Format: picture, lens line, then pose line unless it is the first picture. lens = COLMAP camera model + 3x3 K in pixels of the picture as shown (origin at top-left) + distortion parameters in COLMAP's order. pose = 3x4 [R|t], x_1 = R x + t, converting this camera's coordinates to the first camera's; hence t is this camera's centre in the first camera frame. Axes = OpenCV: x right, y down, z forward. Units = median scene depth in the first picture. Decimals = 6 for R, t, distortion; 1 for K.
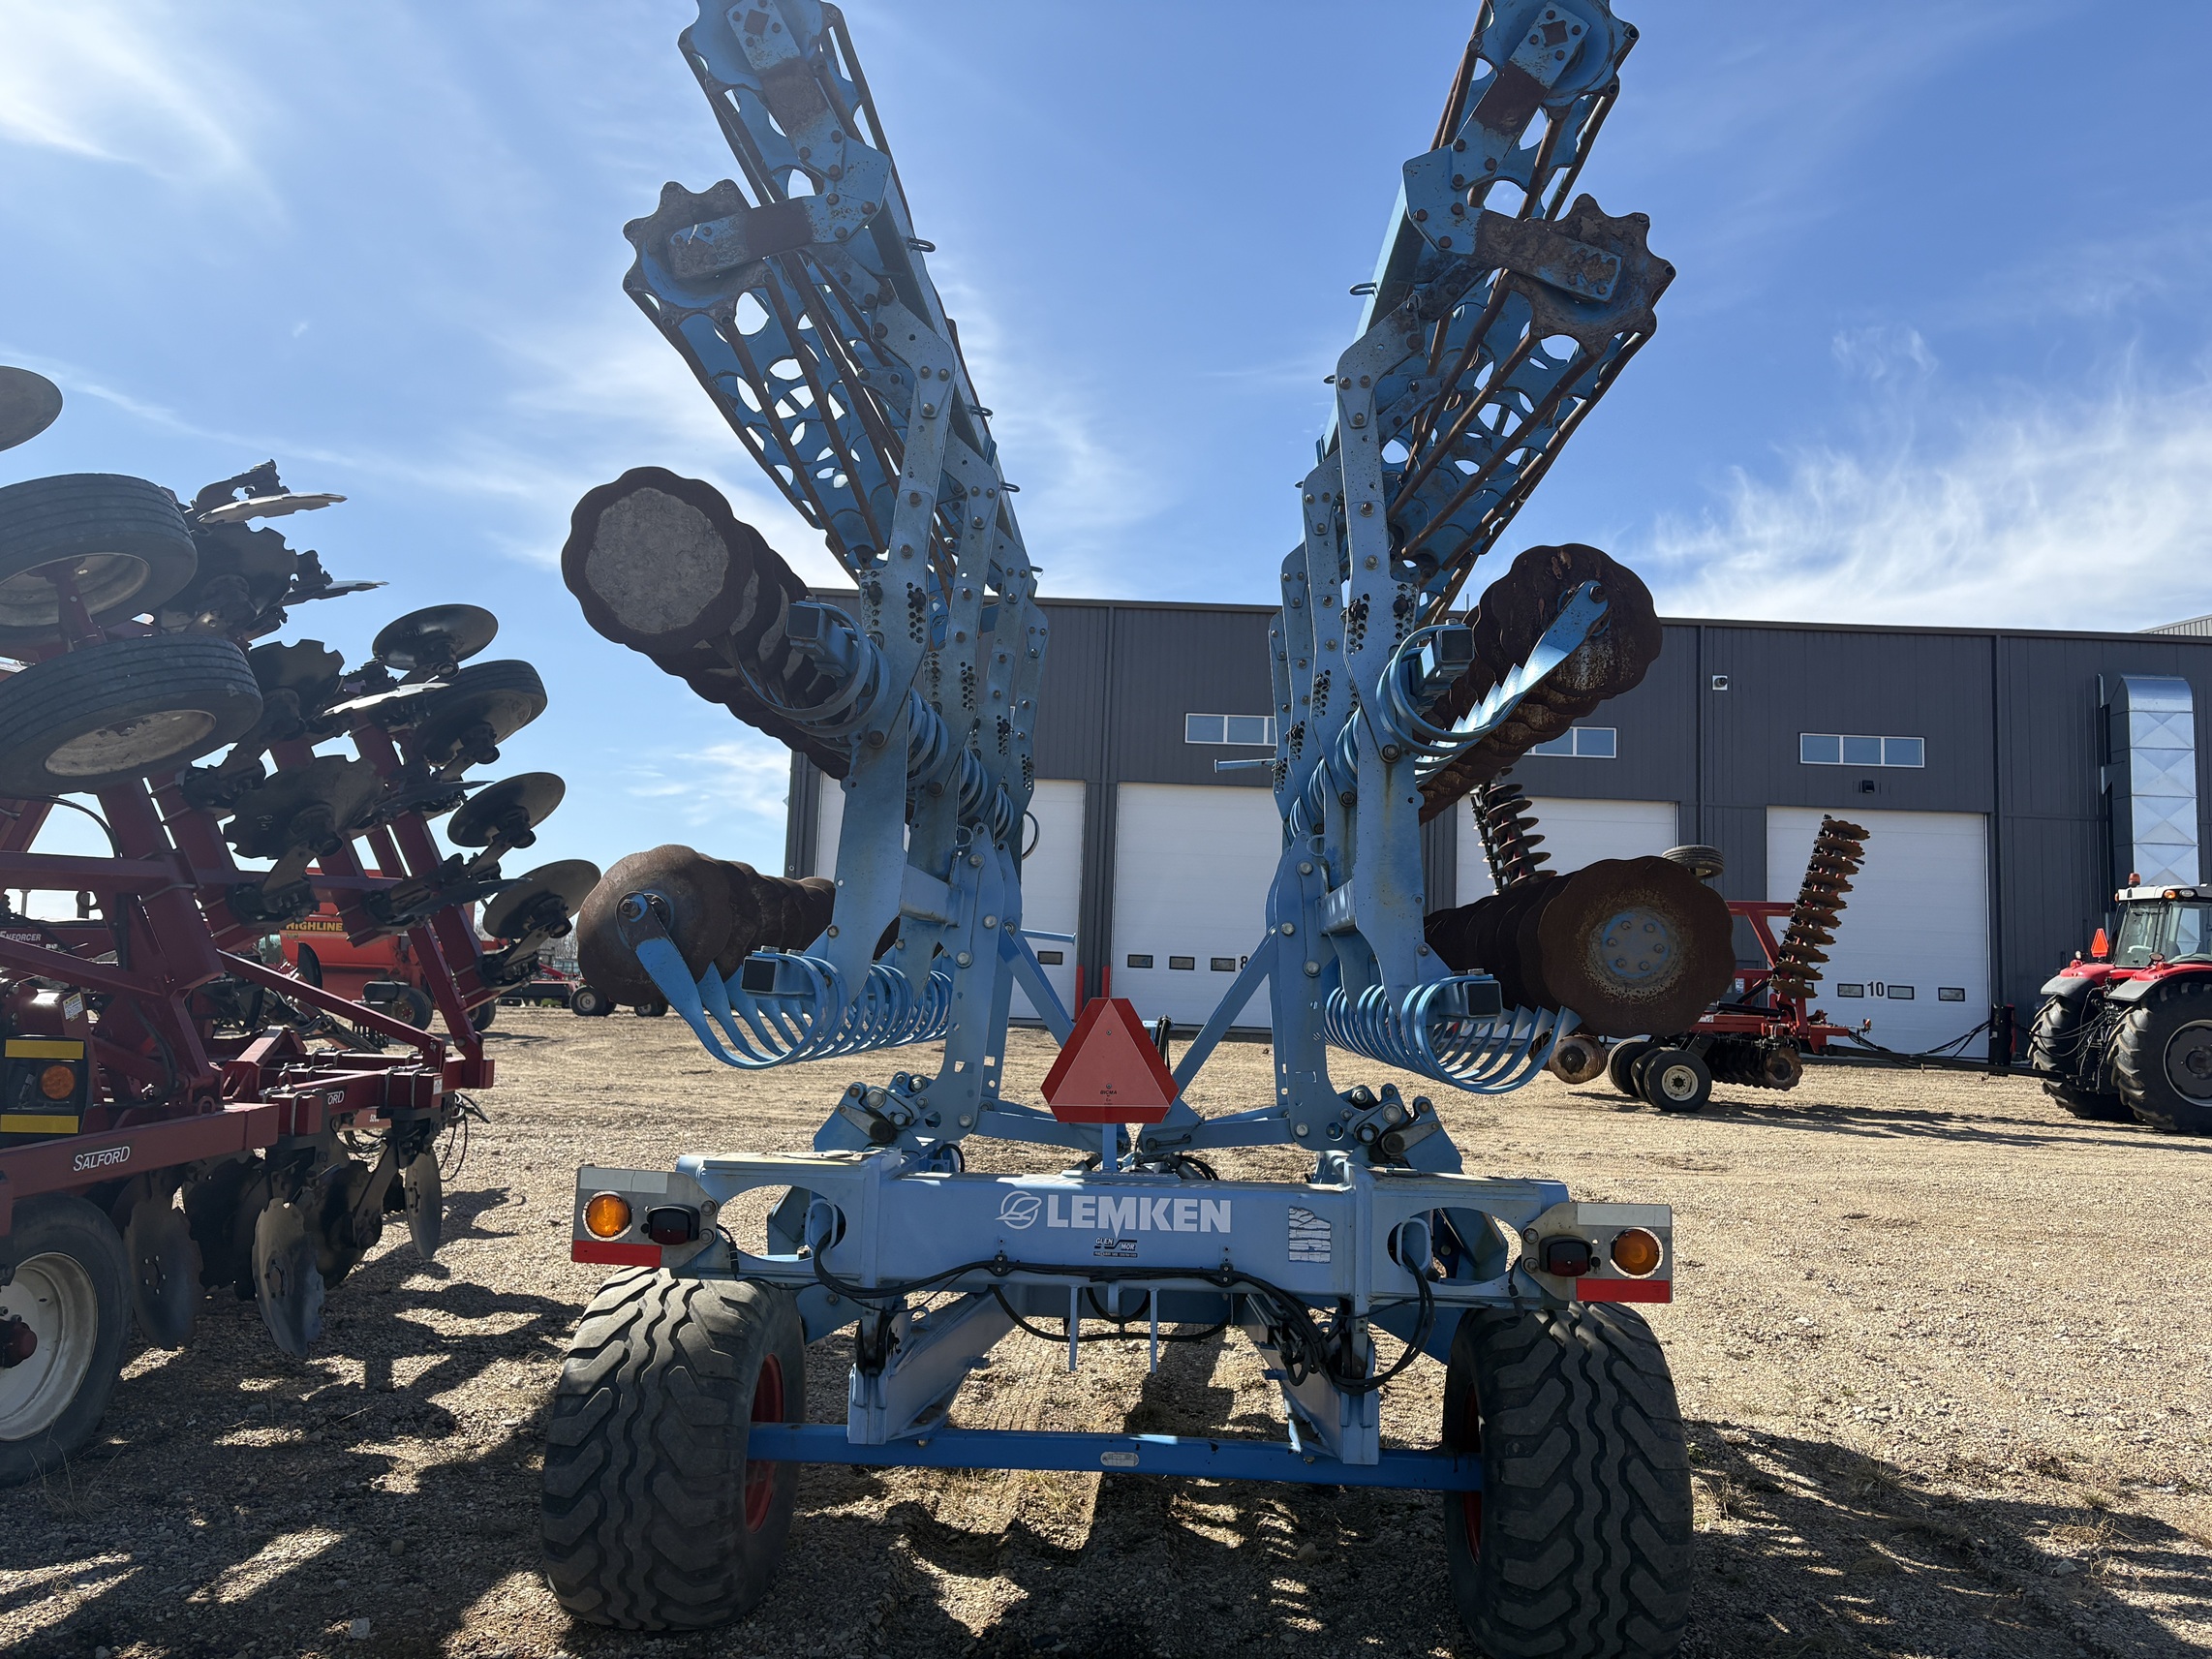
lens RADIAL K [[1669.4, 0, 1127.2], [0, 1669.4, 822.3], [0, 0, 1]] dist [0.048758, -0.044007]
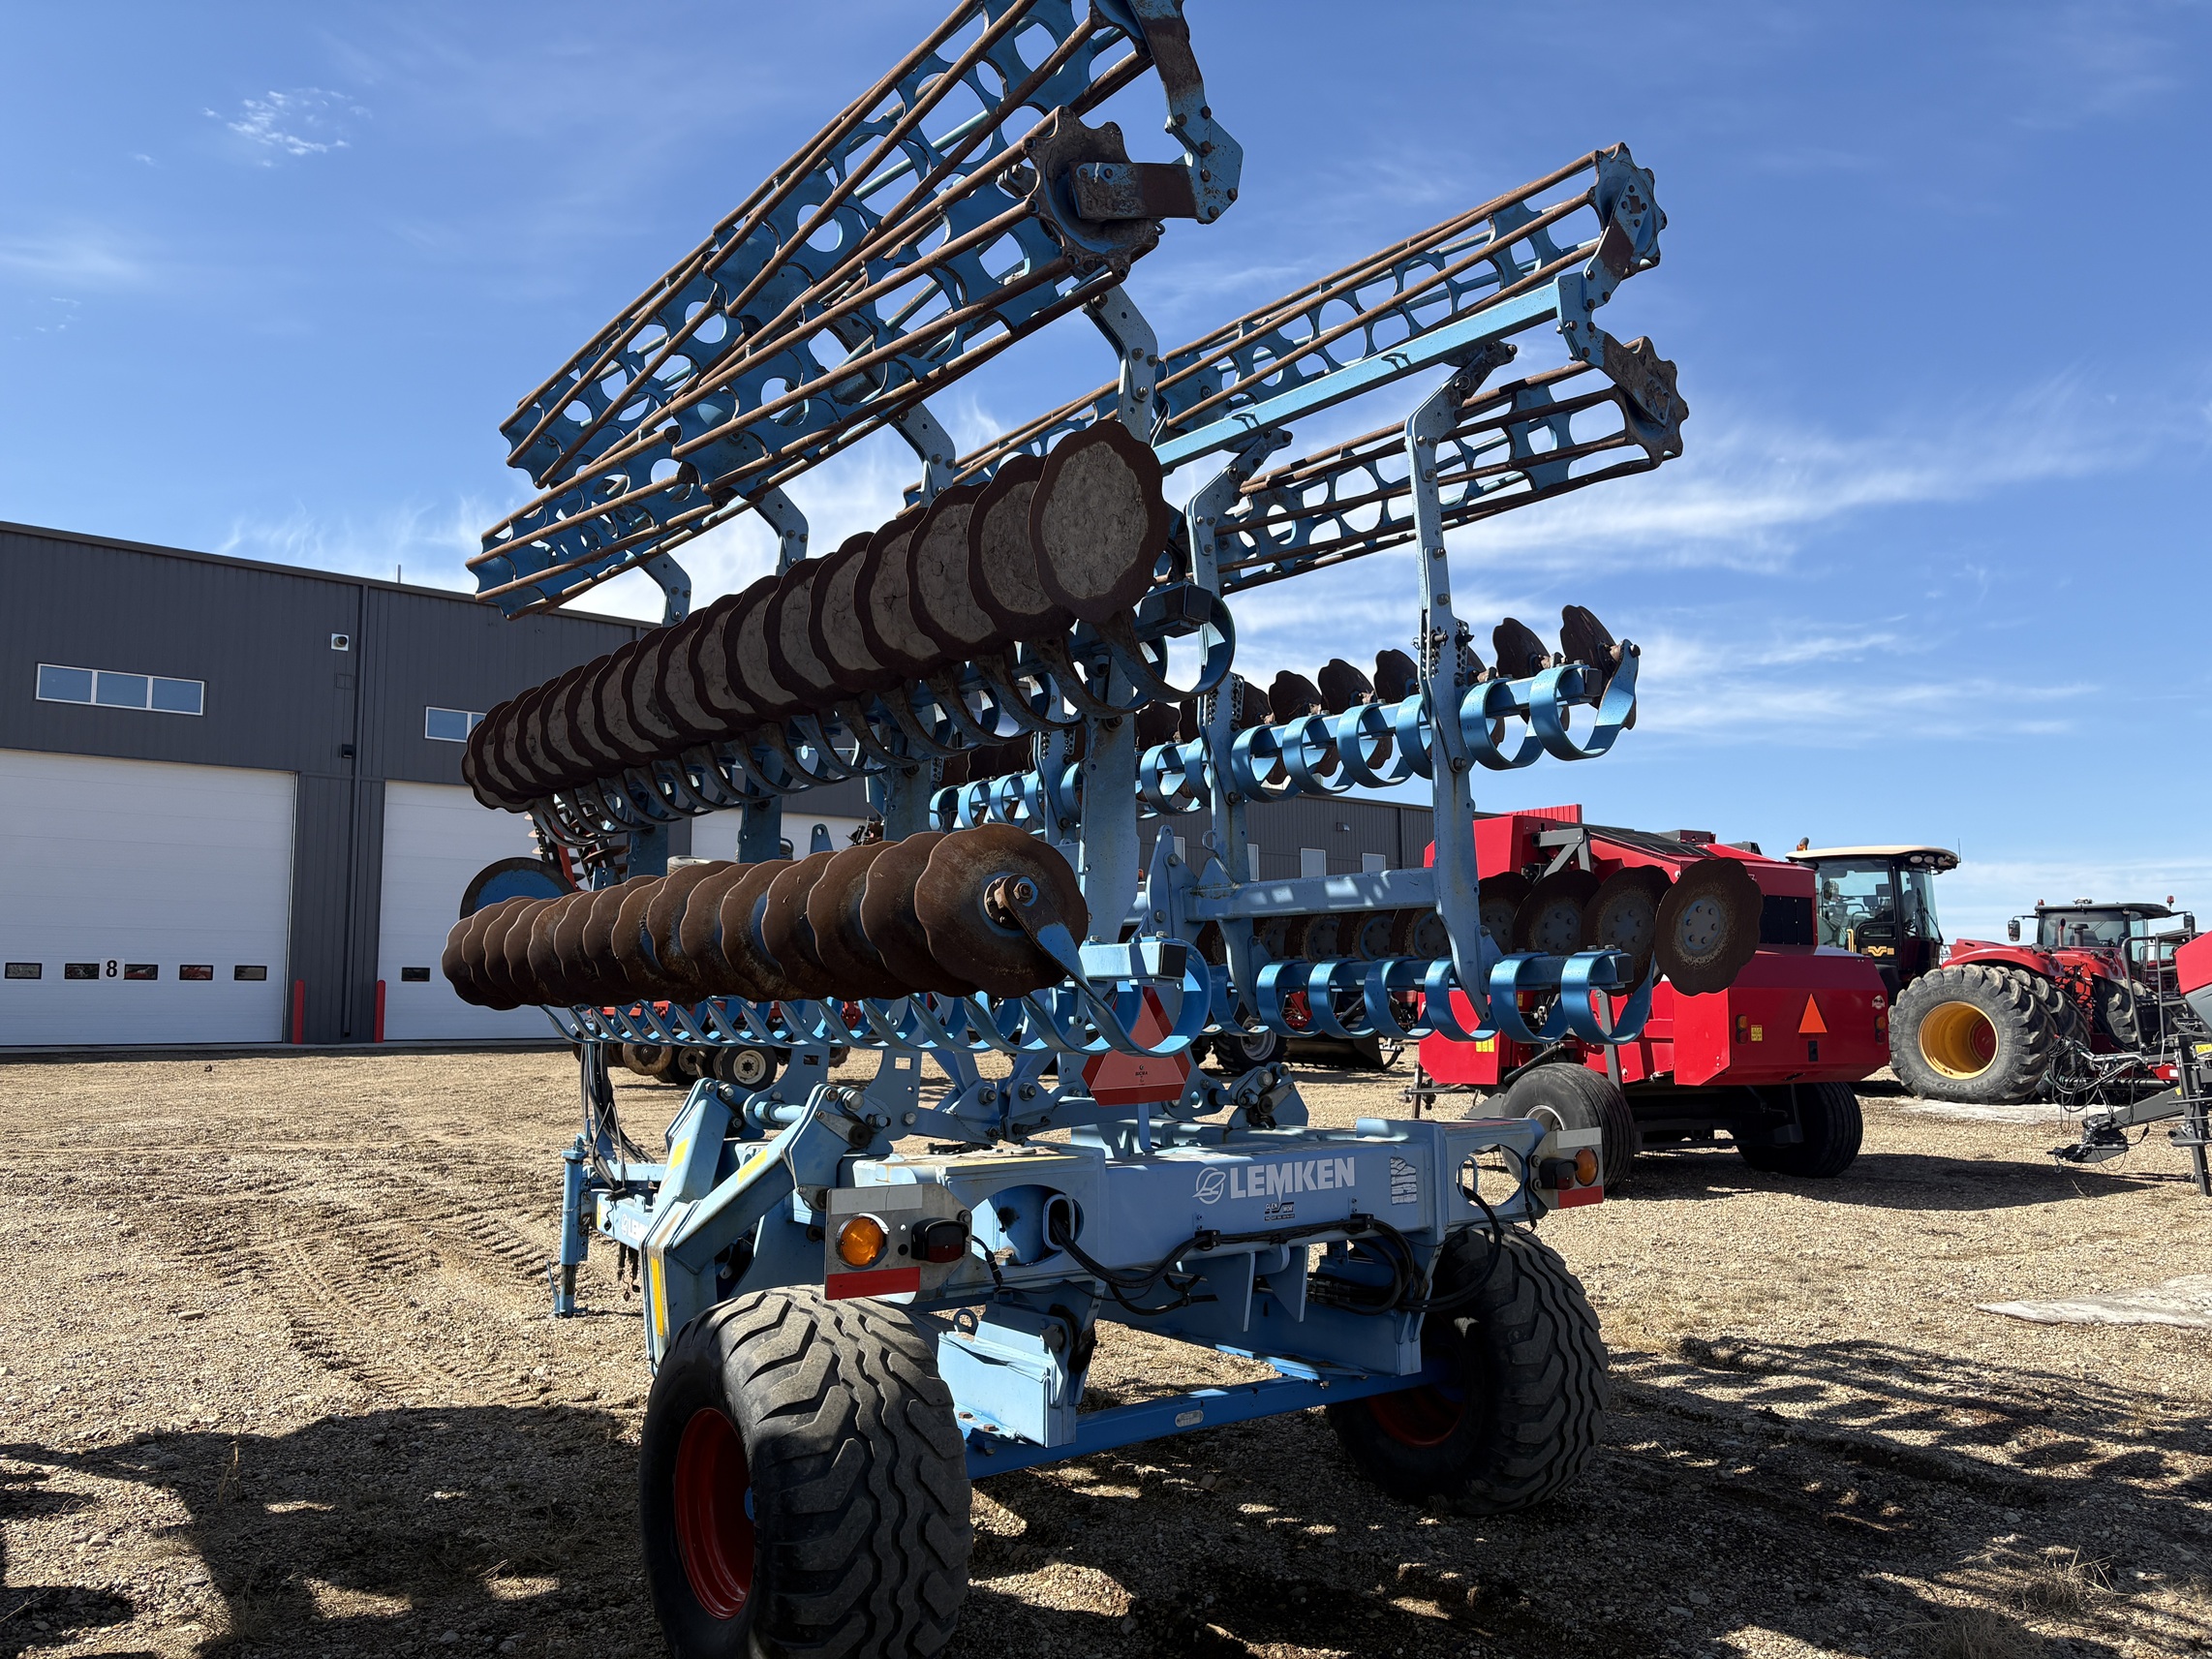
lens RADIAL K [[1669.4, 0, 1115.3], [0, 1669.4, 841.3], [0, 0, 1]] dist [0.048758, -0.044007]
pose [[0.769122, 0.024444, 0.638634, -0.781274], [-0.034066, 0.999416, 0.002774, 0.017543], [-0.638194, -0.023889, 0.769505, 0.246960]]
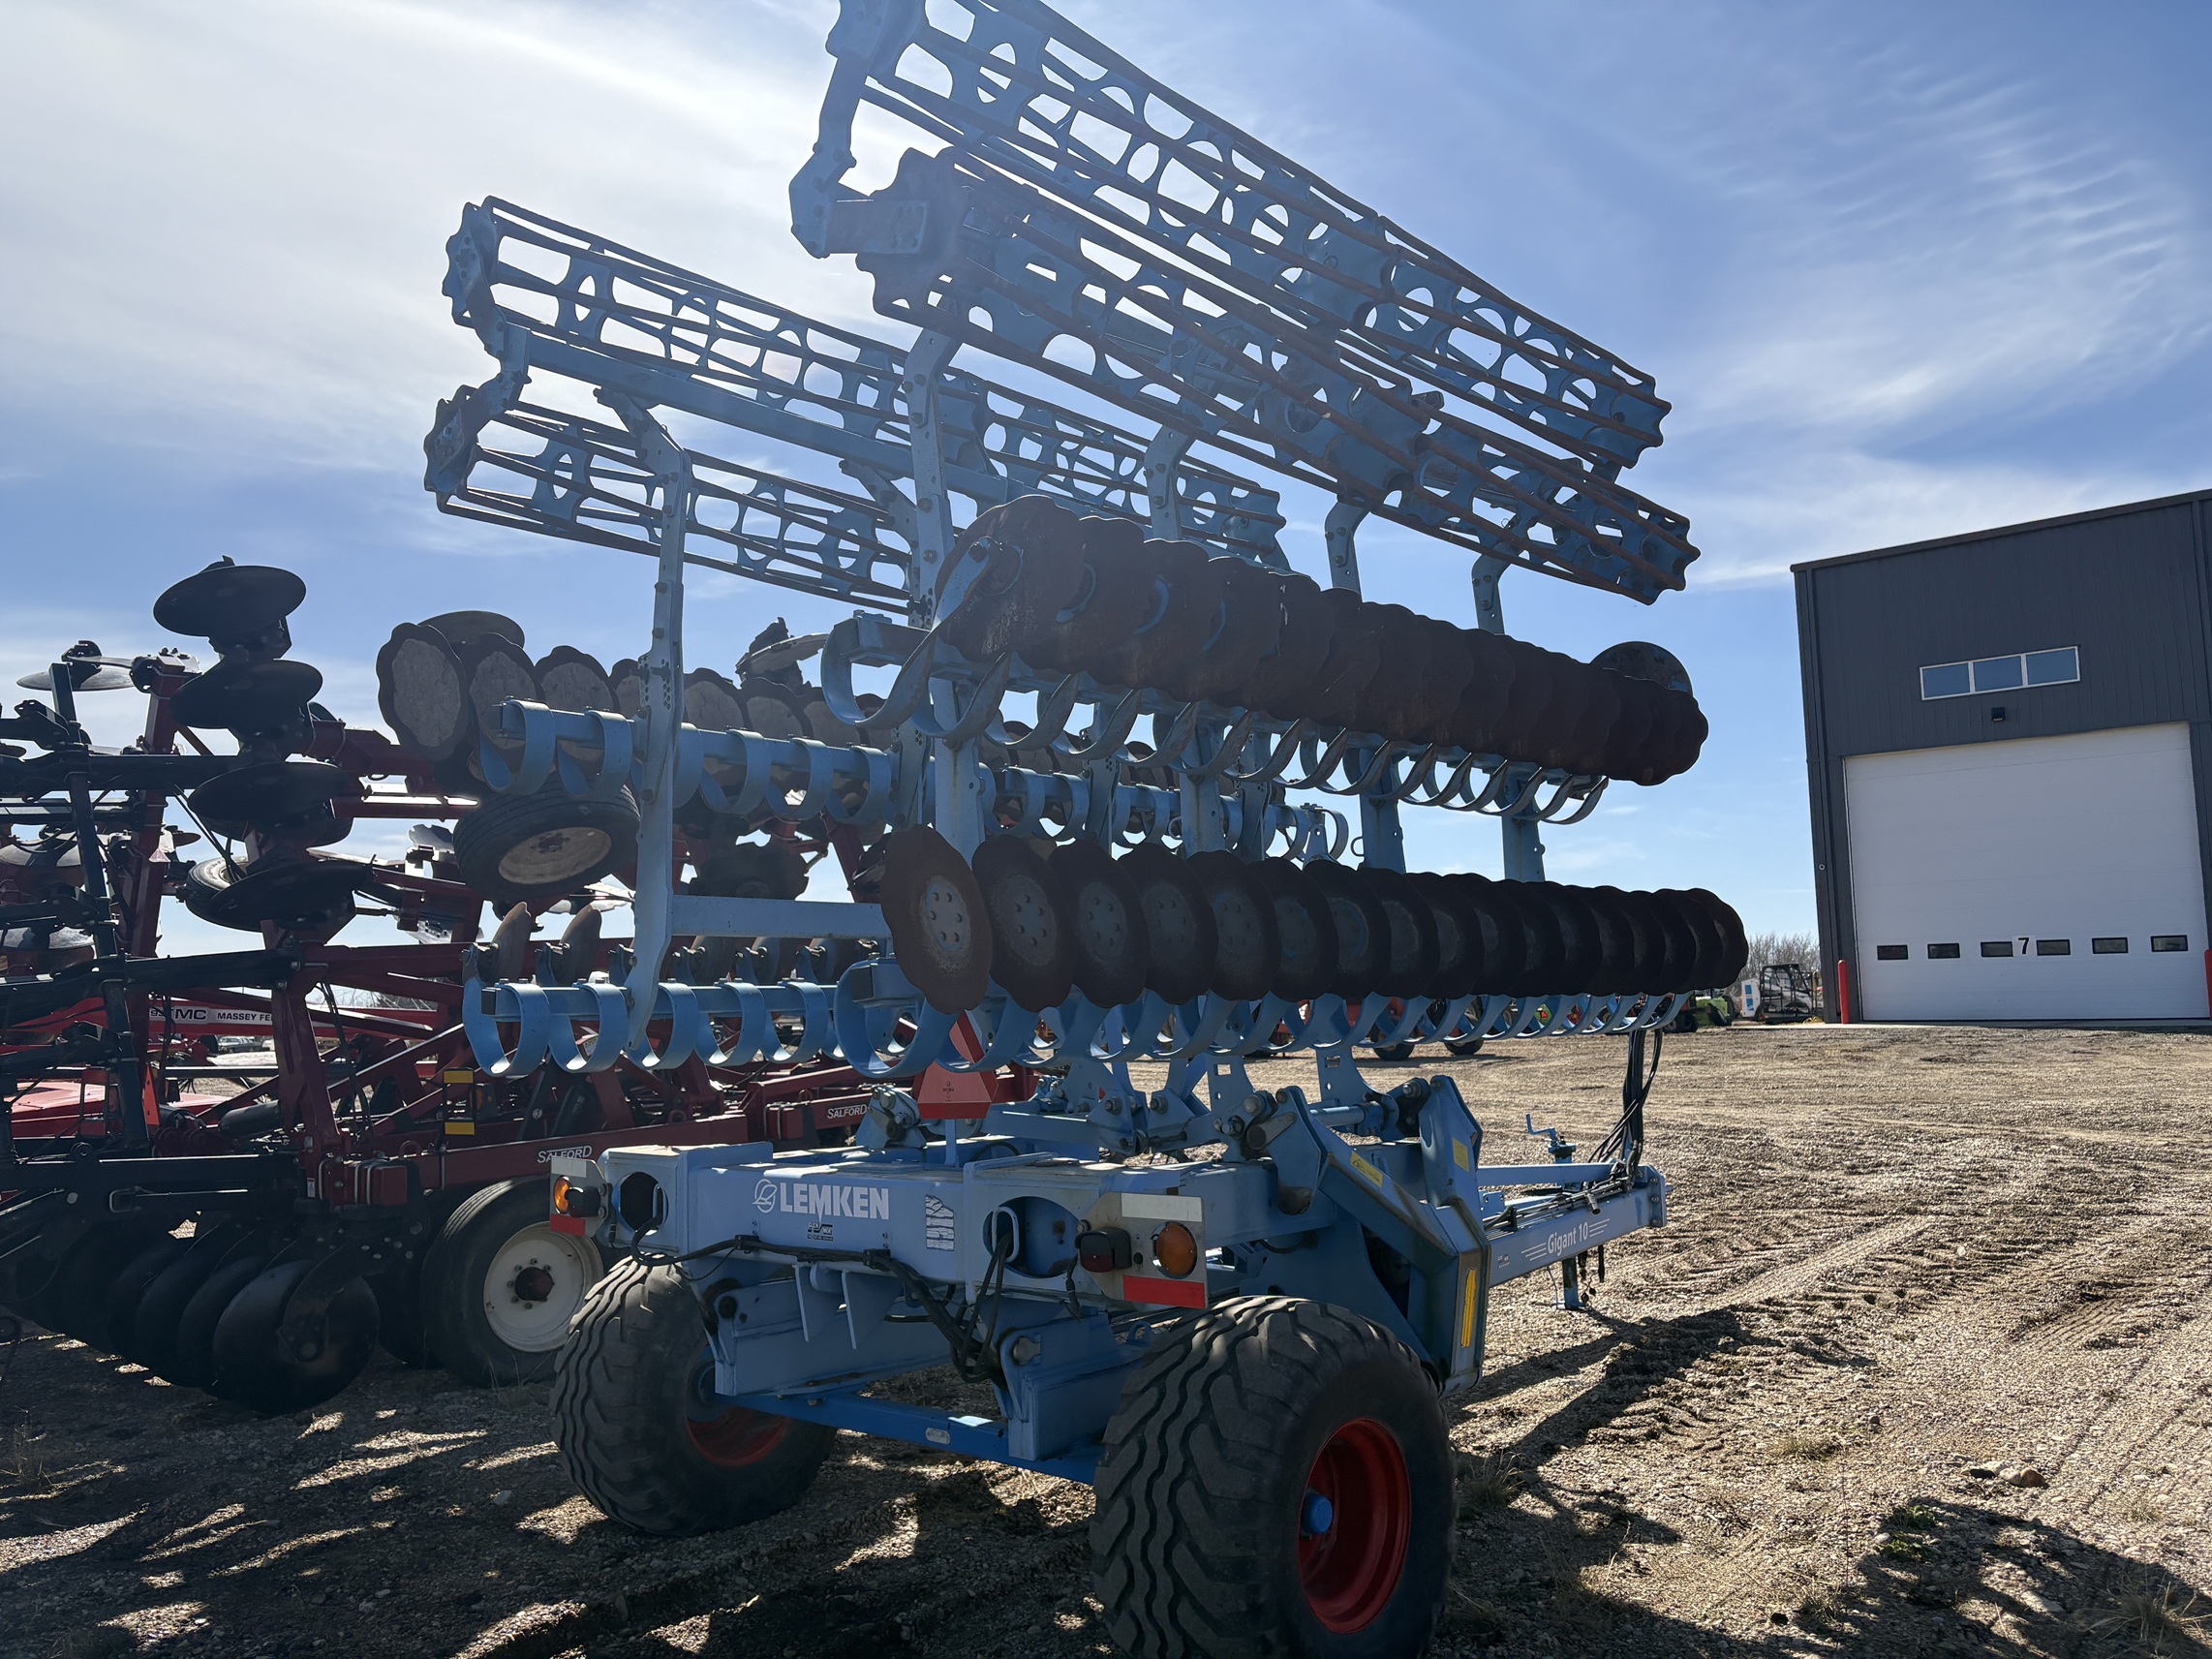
lens RADIAL K [[1669.4, 0, 1107.1], [0, 1669.4, 828.4], [0, 0, 1]] dist [0.048758, -0.044007]
pose [[0.768542, -0.123078, -0.627850, 0.853007], [0.118327, 0.991737, -0.049569, 0.070826], [0.628763, -0.036195, 0.776754, 0.282167]]
